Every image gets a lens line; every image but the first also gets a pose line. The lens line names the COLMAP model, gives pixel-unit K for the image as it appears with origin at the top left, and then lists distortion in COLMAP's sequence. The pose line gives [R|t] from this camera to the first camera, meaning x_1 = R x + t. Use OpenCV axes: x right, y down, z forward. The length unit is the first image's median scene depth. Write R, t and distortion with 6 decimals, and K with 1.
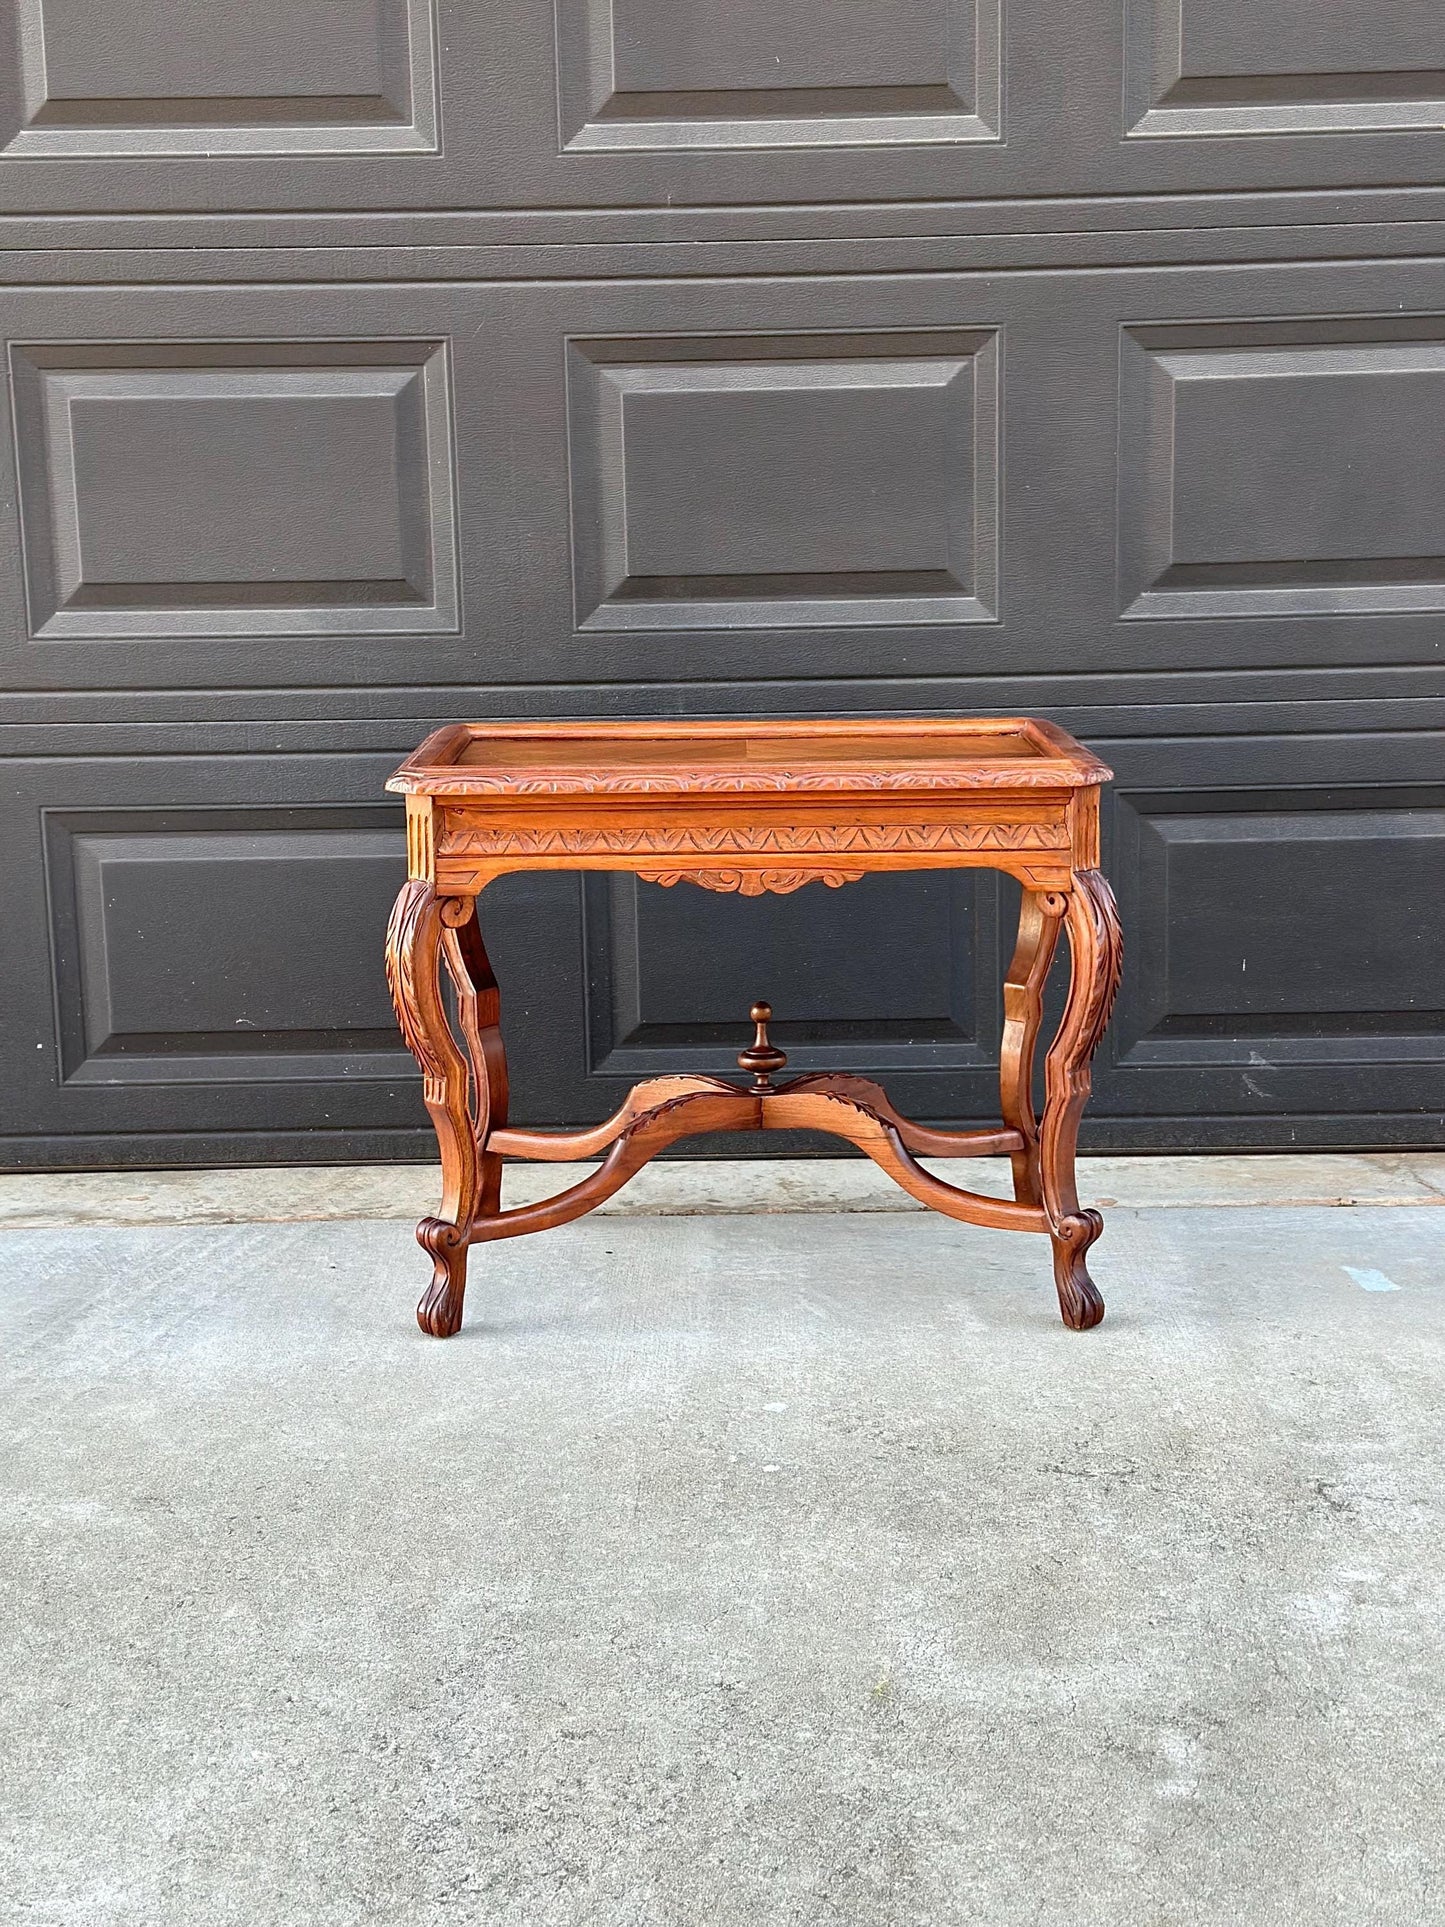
lens RADIAL K [[2673.0, 0, 730.3], [0, 2673.0, 963.7], [0, 0, 1]] dist [0.153582, -0.004462]
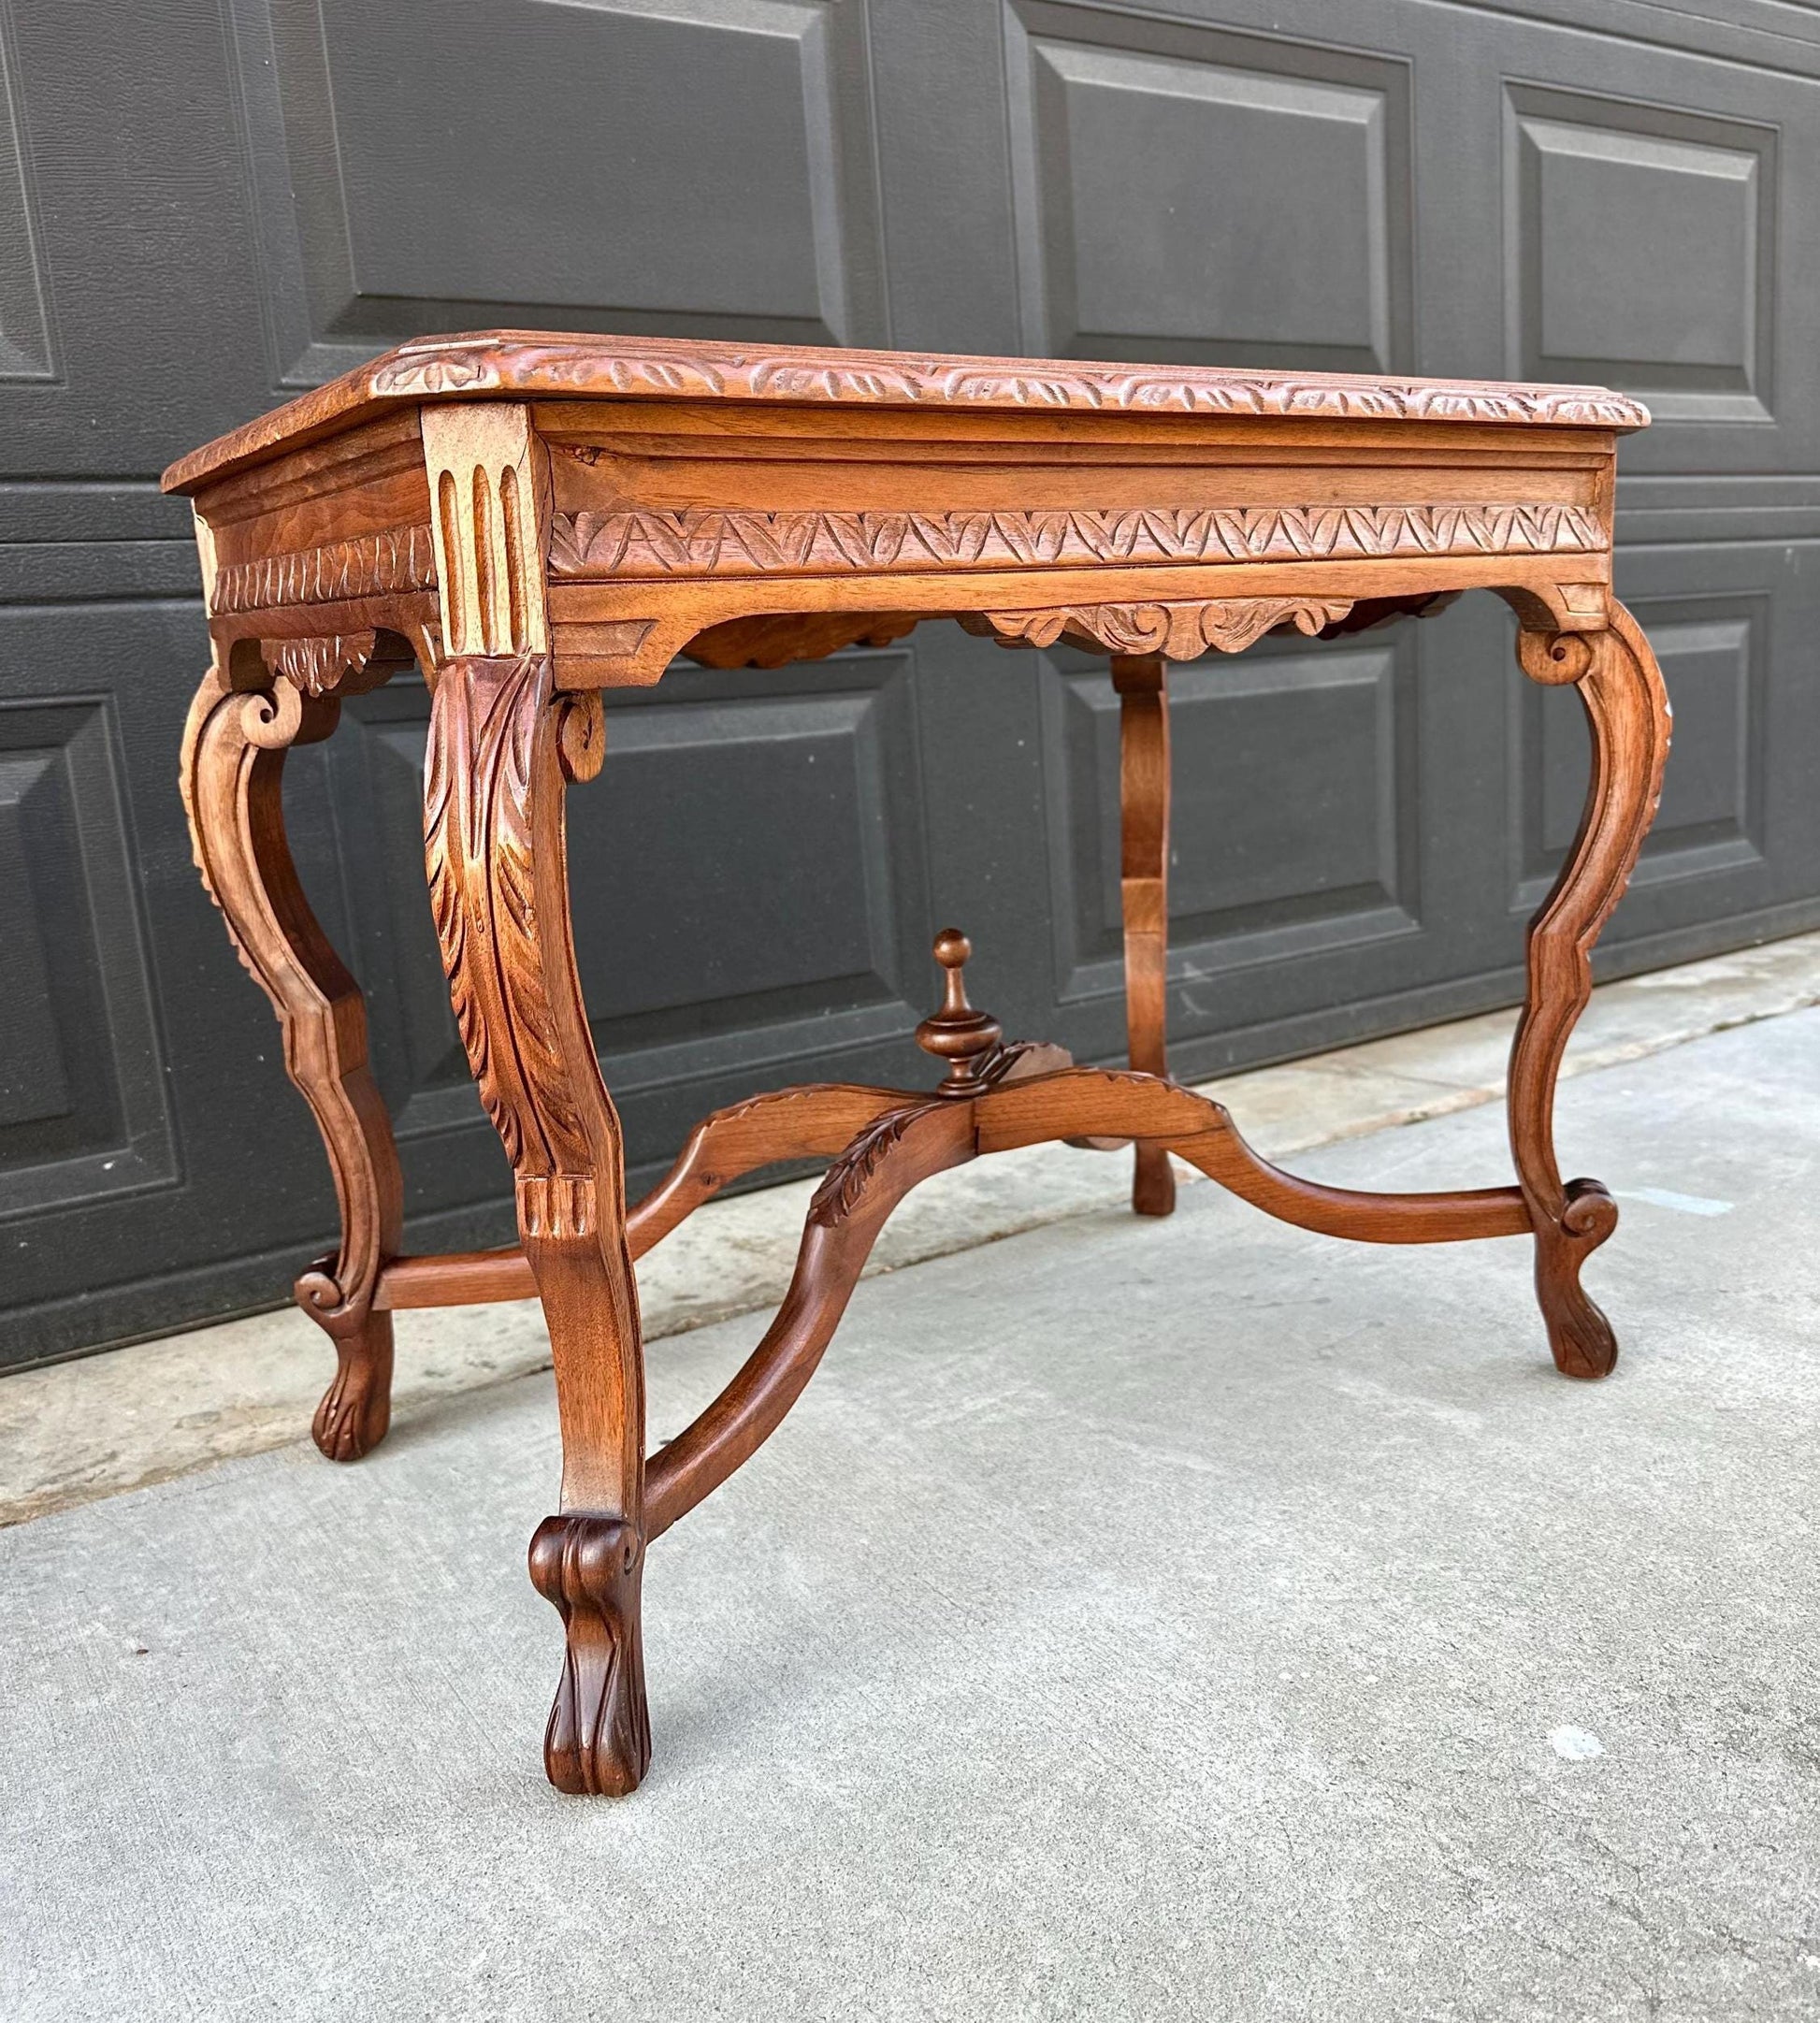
lens RADIAL K [[1704.4, 0, 905.9], [0, 1704.4, 995.7], [0, 0, 1]] dist [0.182101, -0.400981]
pose [[0.835472, -0.140163, 0.531357, -0.197397], [0.143697, 0.989005, 0.034942, 0.015043], [-0.530412, 0.047161, 0.846427, 0.752286]]
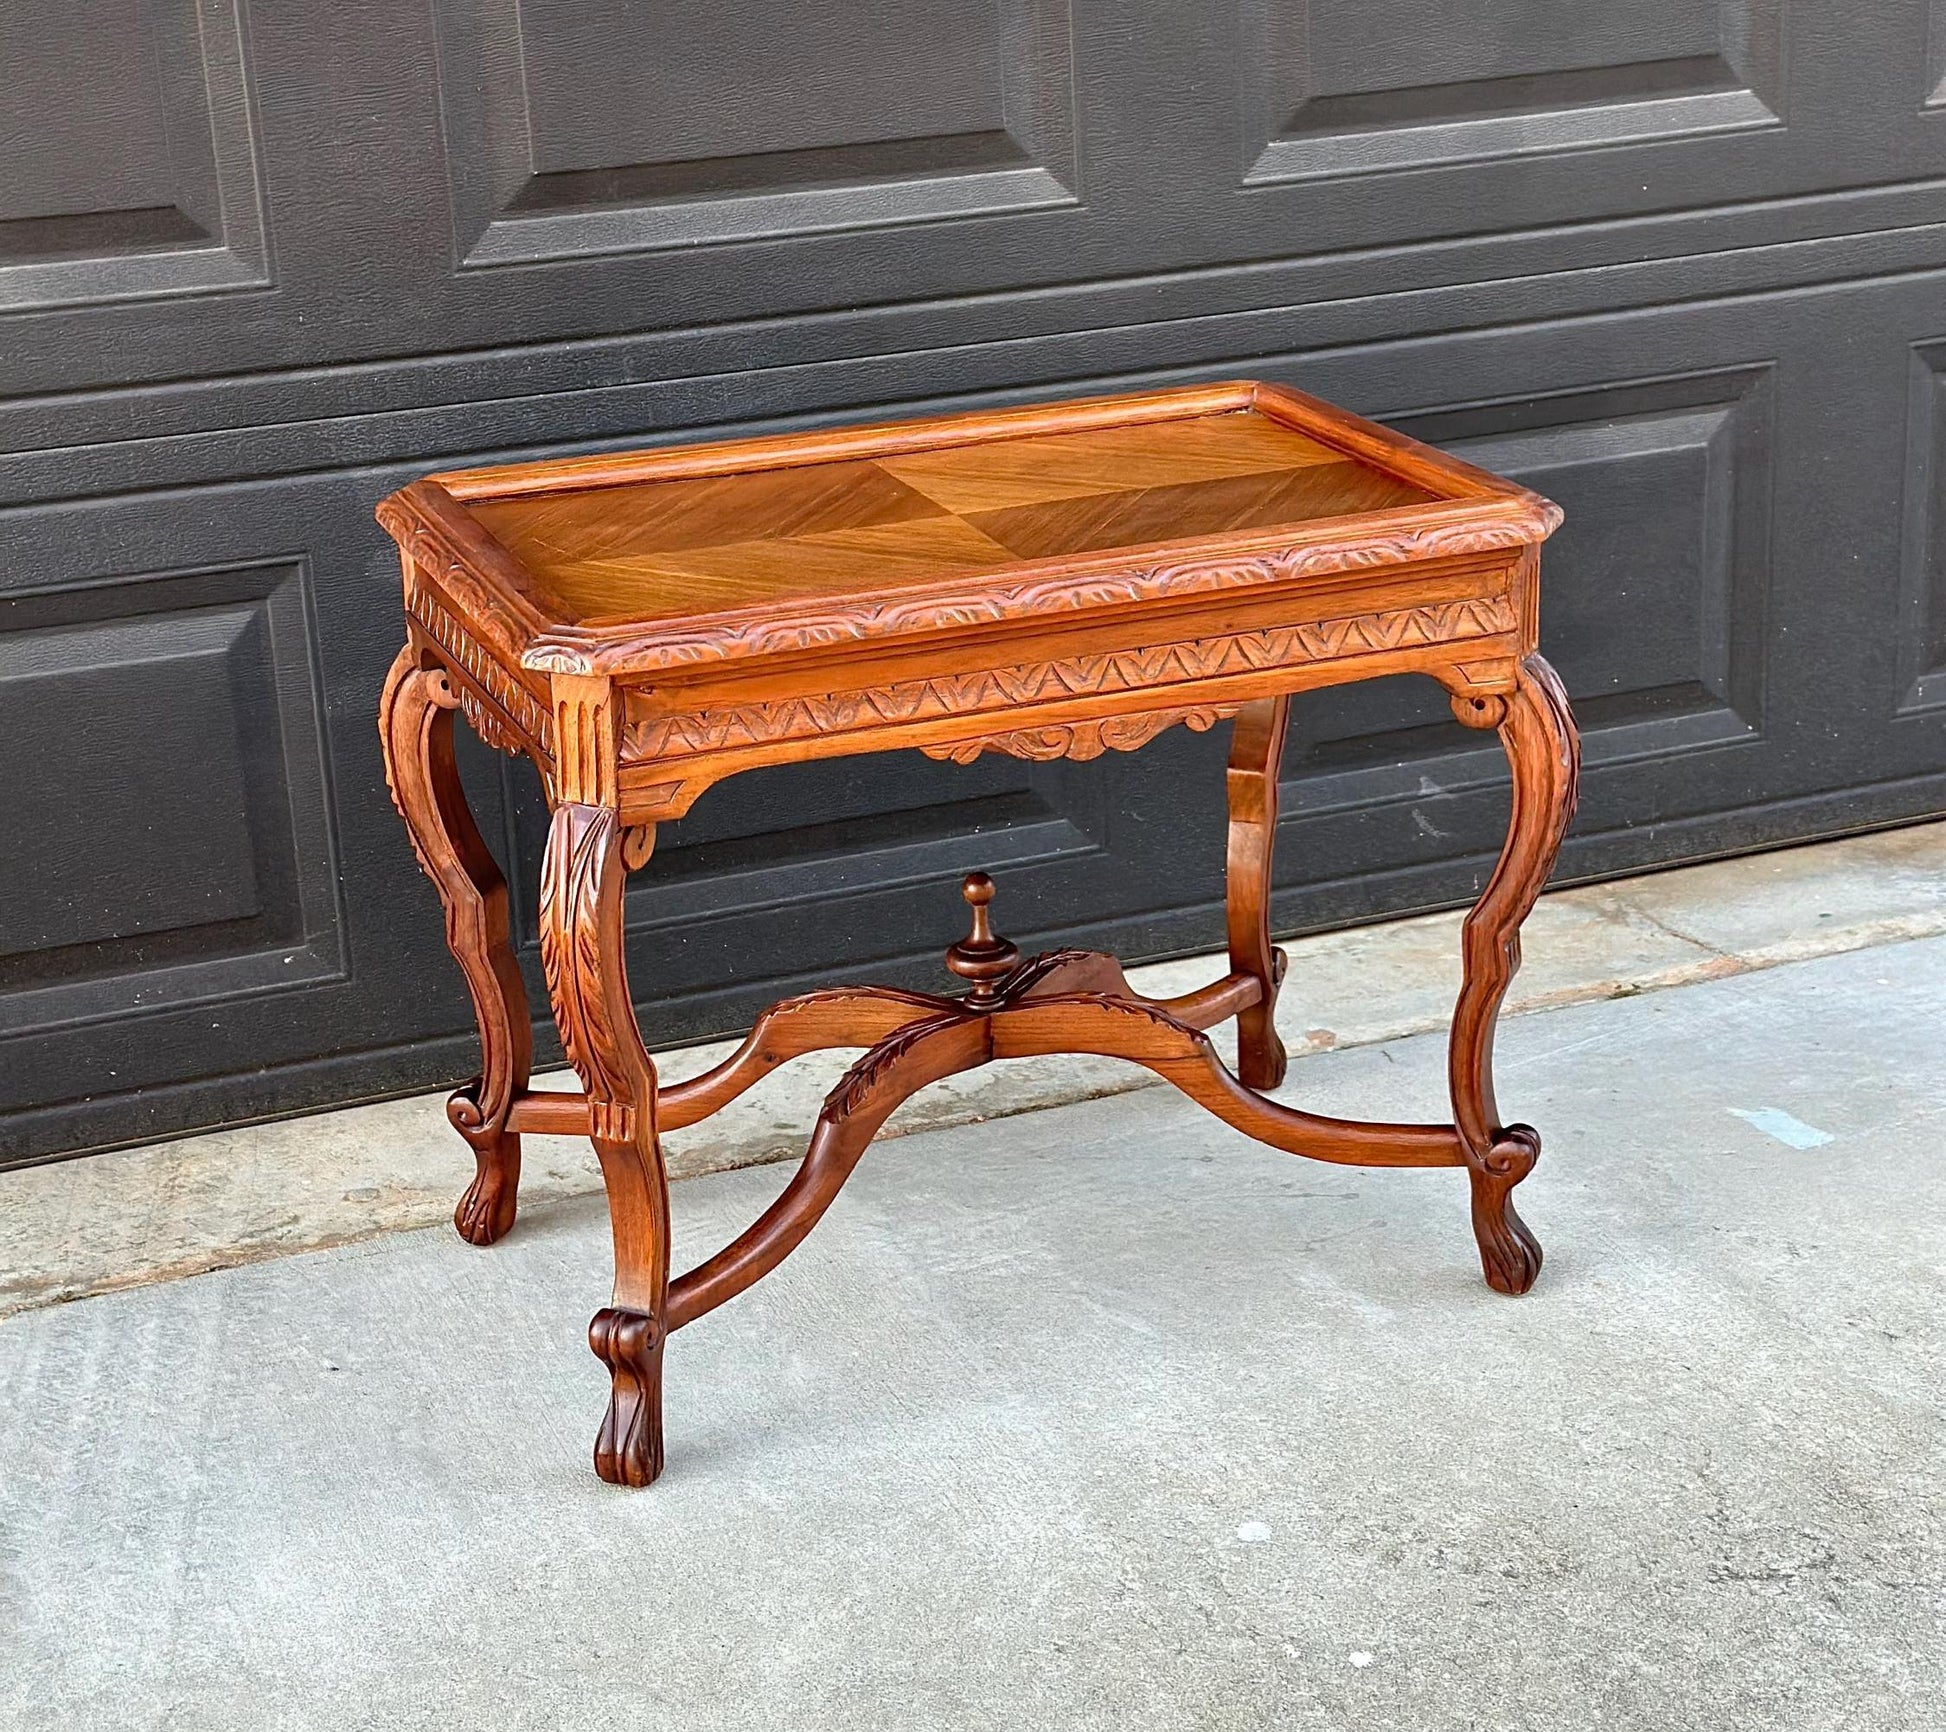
lens RADIAL K [[3609.3, 0, 956.1], [0, 3609.3, 837.9], [0, 0, 1]] dist [0.158456, -0.042209]
pose [[0.928308, -0.138811, 0.344929, -0.317502], [0.086302, 0.982803, 0.163249, -0.148571], [-0.361658, -0.121778, 0.924323, 0.194630]]
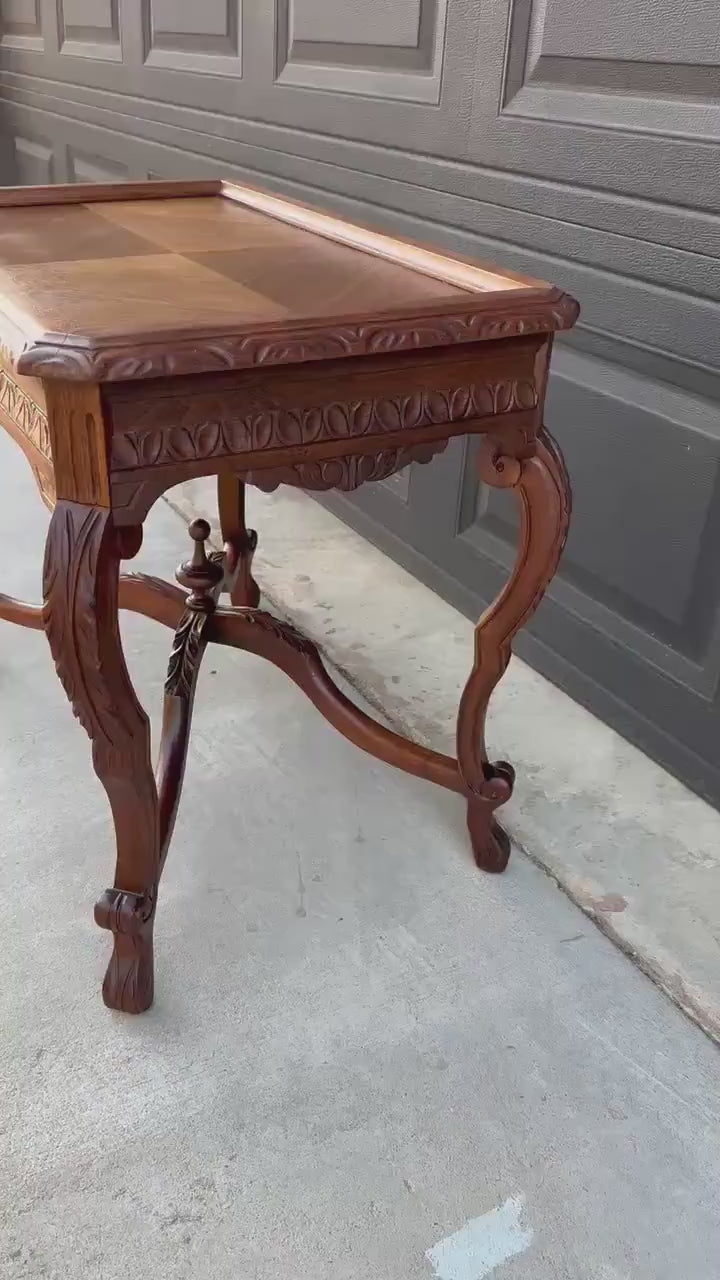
lens RADIAL K [[1087.7, 0, 360.0], [0, 1087.7, 640.0], [0, 0, 1]] dist [0.212062, -0.499992]
pose [[0.481548, 0.453223, -0.750134, 0.384603], [-0.207086, 0.890511, 0.405099, -0.129321], [0.851603, -0.039733, 0.522680, 0.892213]]
